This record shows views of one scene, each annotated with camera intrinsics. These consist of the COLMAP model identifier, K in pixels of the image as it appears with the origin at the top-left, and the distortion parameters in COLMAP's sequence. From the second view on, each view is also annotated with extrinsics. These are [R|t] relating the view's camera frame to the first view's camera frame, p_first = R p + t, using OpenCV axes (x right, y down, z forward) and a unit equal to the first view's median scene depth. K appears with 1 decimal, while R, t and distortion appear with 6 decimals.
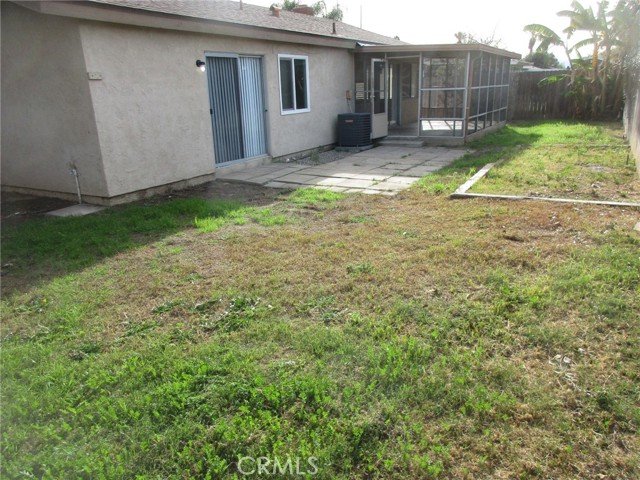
lens RADIAL K [[485.0, 0, 320.4], [0, 485.0, 238.5], [0, 0, 1]] dist [-0.009137, 0.010956]
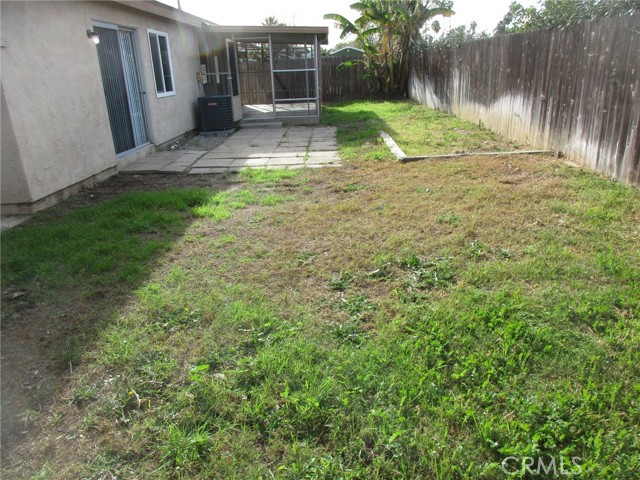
lens RADIAL K [[485.0, 0, 322.4], [0, 485.0, 241.3], [0, 0, 1]] dist [-0.009137, 0.010956]
pose [[0.876860, -0.162239, 0.452543, -0.353603], [0.152430, 0.986590, 0.058345, 0.002262], [-0.455940, 0.017820, 0.889832, 0.090798]]
